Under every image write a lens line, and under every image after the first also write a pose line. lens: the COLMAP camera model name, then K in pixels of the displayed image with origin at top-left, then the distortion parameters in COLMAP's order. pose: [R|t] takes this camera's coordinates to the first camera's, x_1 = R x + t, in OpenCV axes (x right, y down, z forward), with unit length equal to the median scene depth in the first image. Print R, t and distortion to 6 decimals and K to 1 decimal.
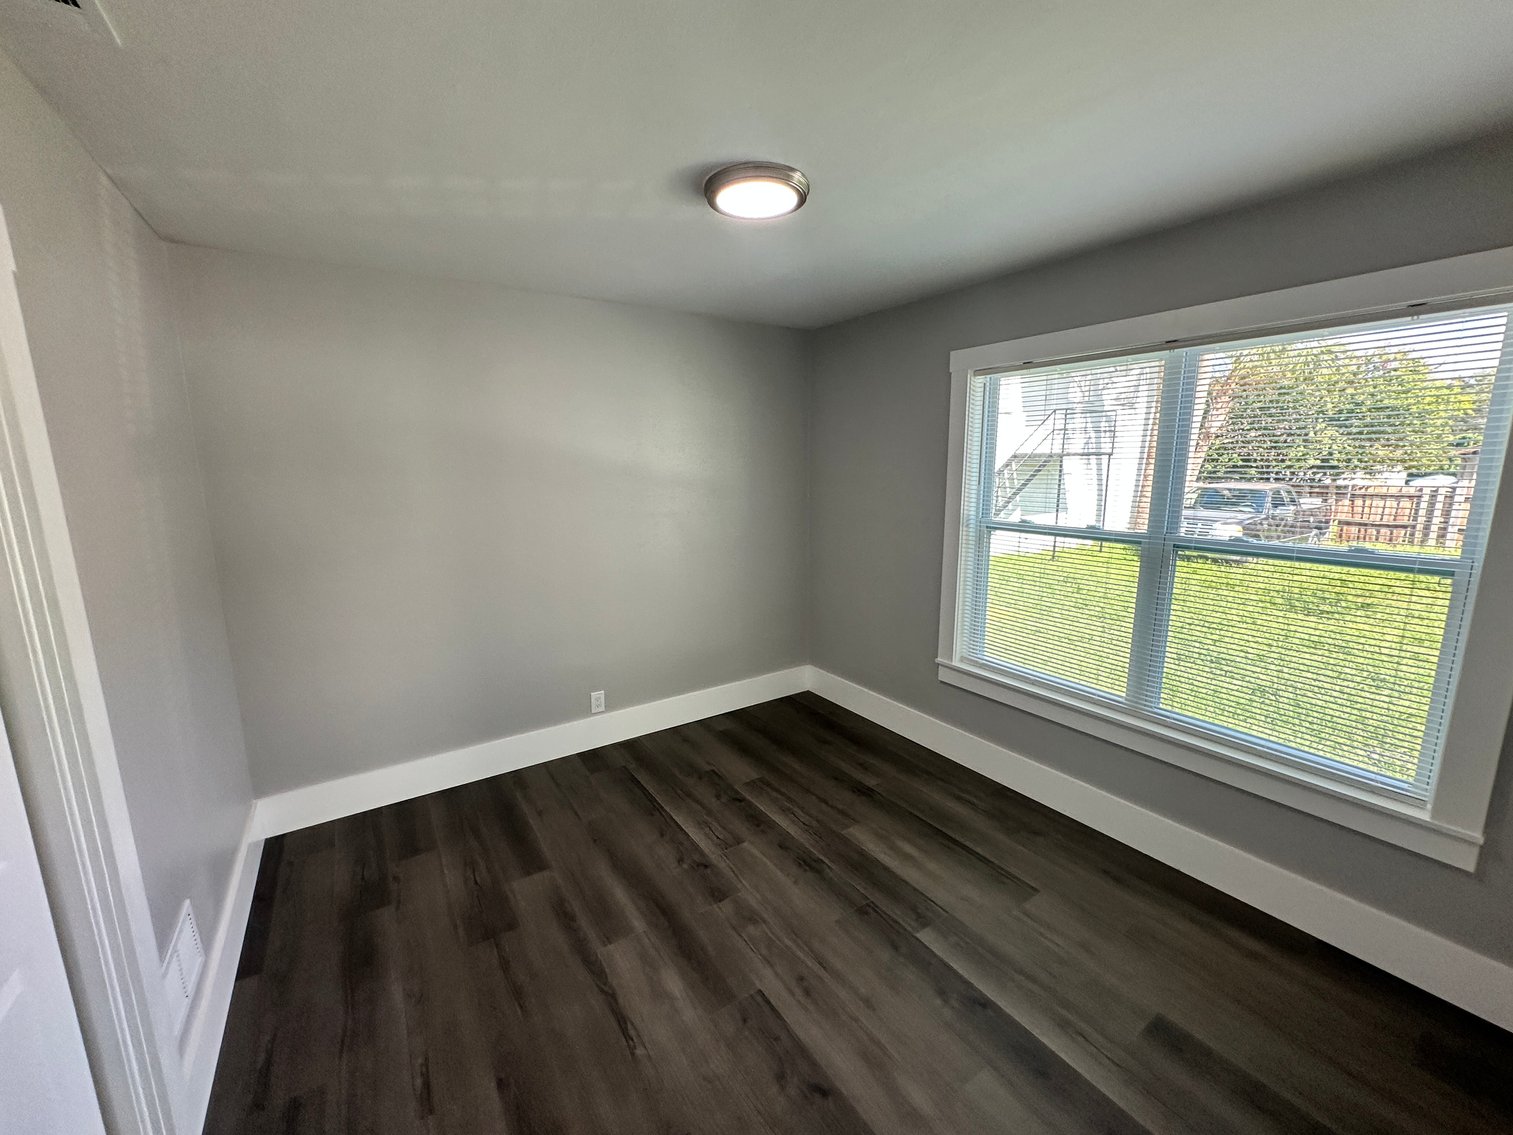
lens RADIAL K [[612.6, 0, 754.6], [0, 612.6, 561.0], [0, 0, 1]] dist [0.018388, 0.000338]
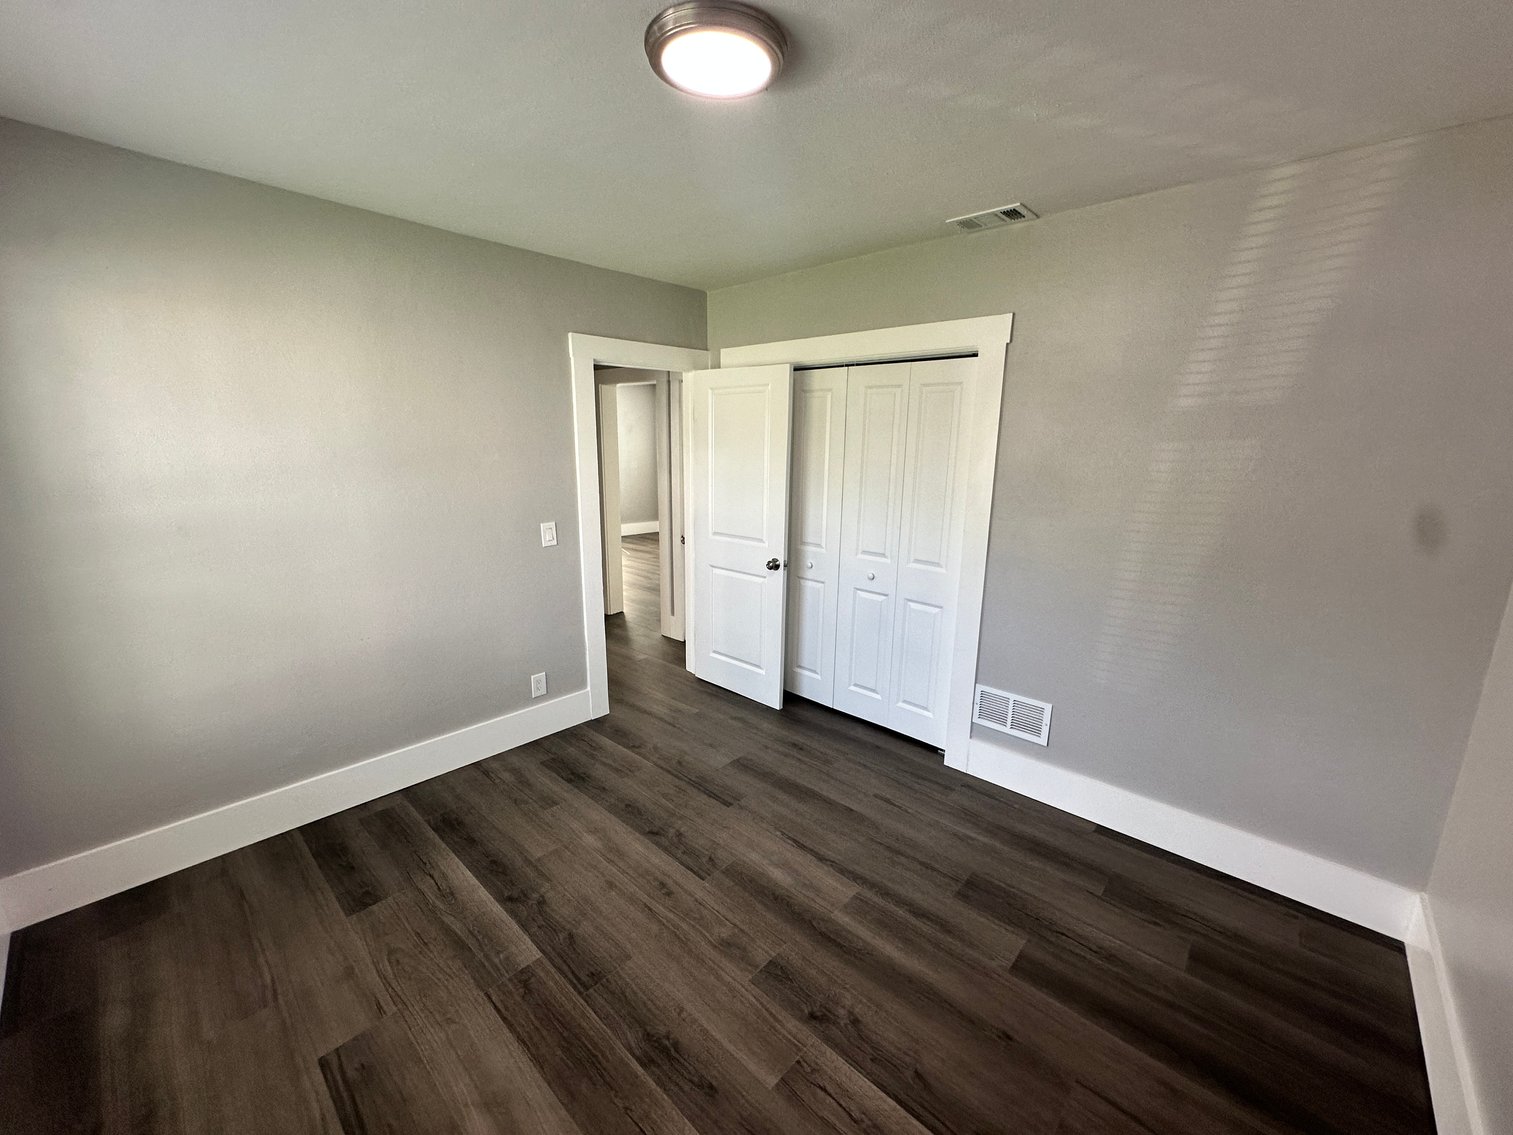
lens RADIAL K [[612.6, 0, 759.4], [0, 612.6, 555.5], [0, 0, 1]] dist [0.018388, 0.000338]
pose [[-0.968692, 0.049676, -0.243246, 0.124187], [-0.039956, 0.935811, 0.350231, -0.231239], [0.245031, 0.348985, -0.904527, 1.454921]]
